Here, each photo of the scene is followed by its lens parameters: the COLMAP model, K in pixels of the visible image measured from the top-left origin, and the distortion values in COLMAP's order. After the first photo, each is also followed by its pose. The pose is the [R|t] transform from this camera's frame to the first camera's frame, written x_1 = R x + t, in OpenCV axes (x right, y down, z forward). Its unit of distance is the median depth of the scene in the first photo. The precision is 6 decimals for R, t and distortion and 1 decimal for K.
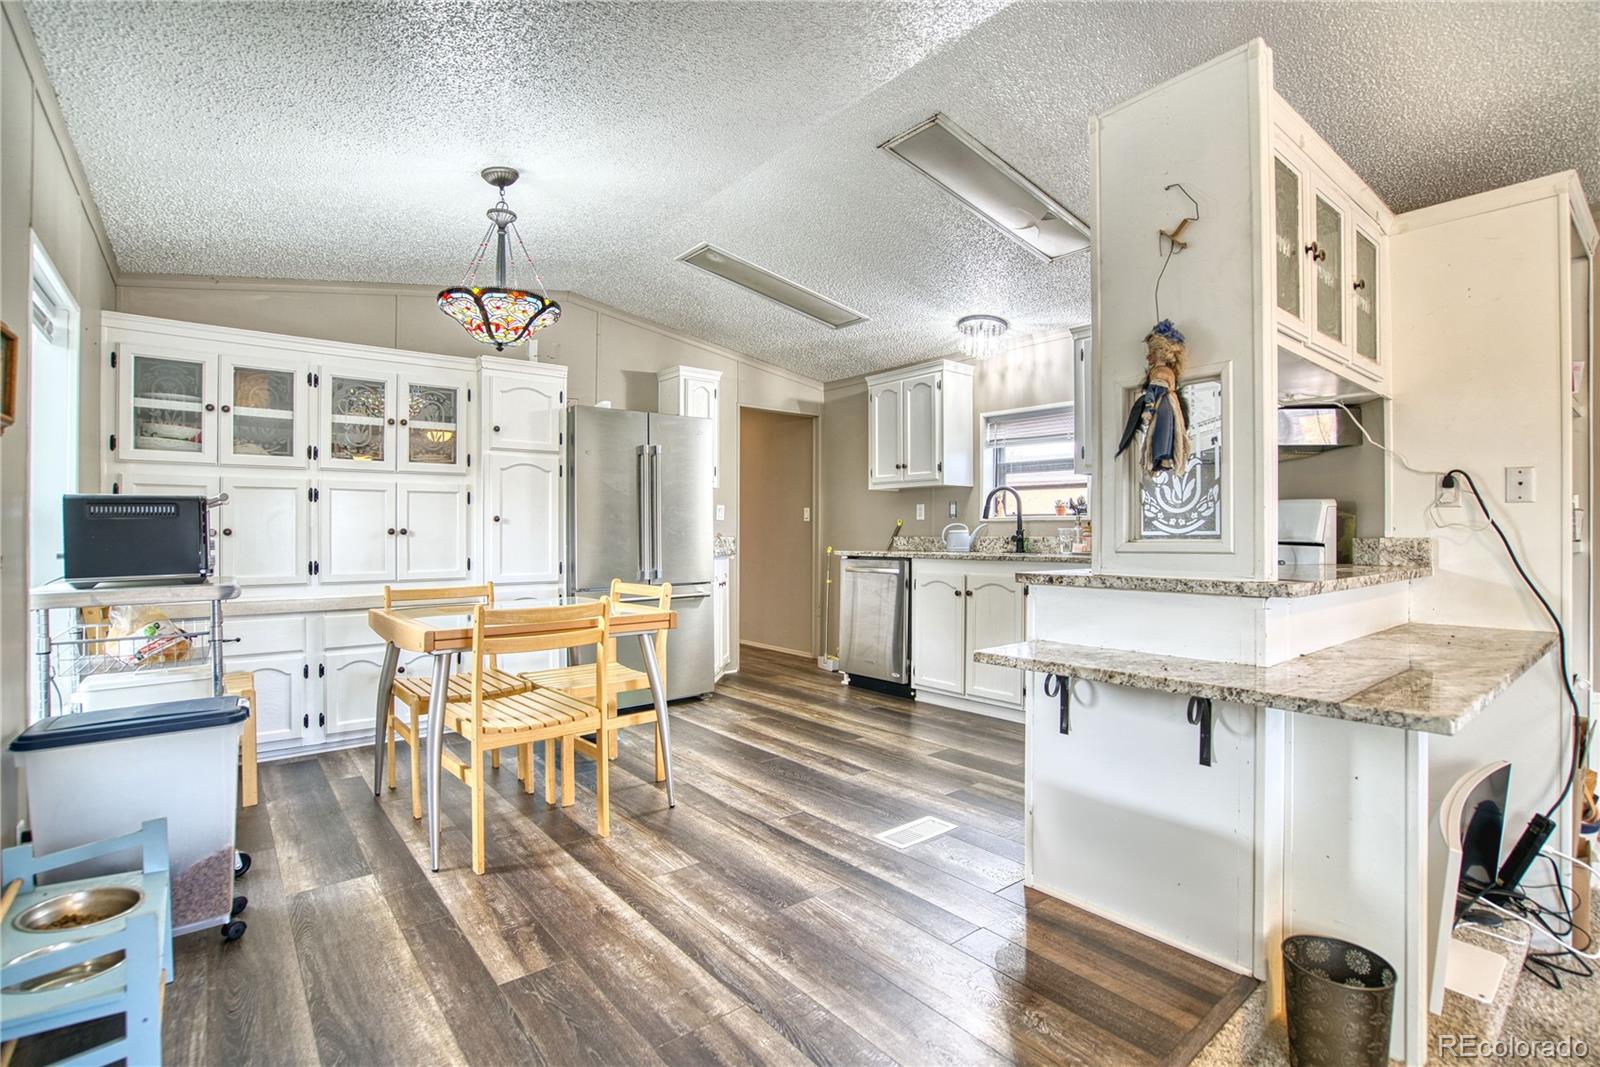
lens RADIAL K [[744.7, 0, 800.0], [0, 744.7, 533.5], [0, 0, 1]] dist [-0.031654, 0.011254]
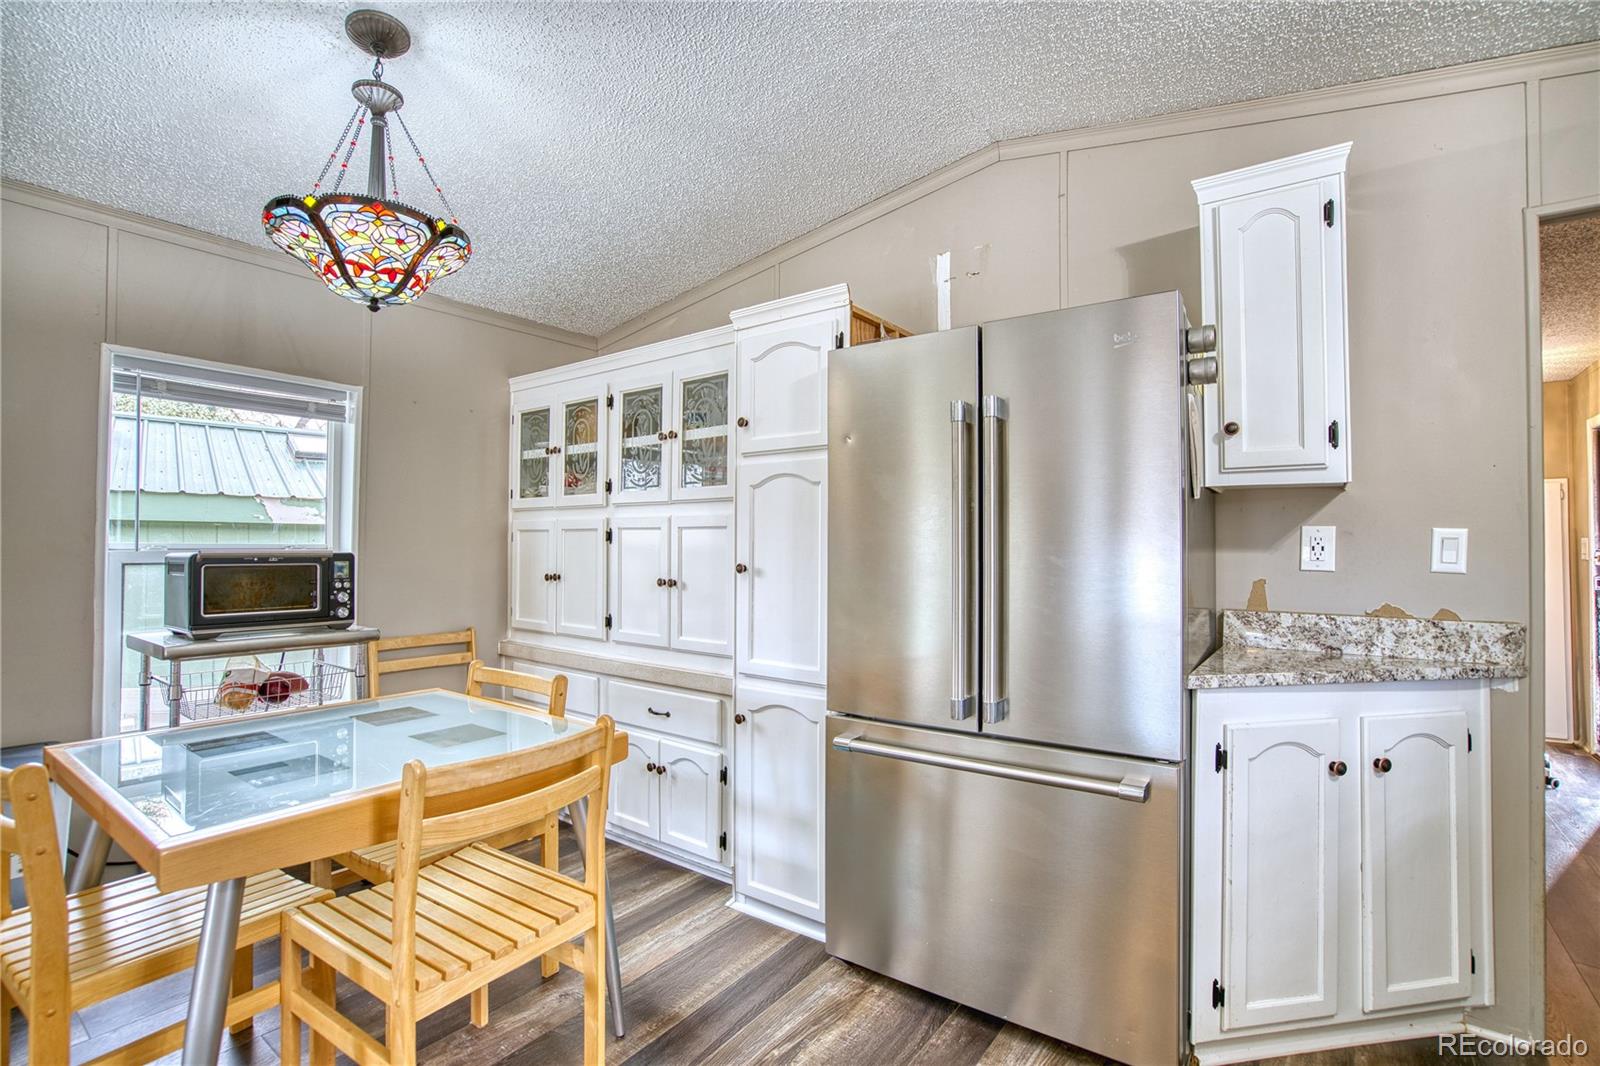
lens RADIAL K [[744.7, 0, 800.0], [0, 744.7, 533.0], [0, 0, 1]] dist [-0.031654, 0.011254]
pose [[0.259077, -0.015603, -0.965731, 0.220216], [-0.009919, 0.999774, -0.018814, -0.041619], [0.965806, 0.014454, 0.258864, 0.975286]]
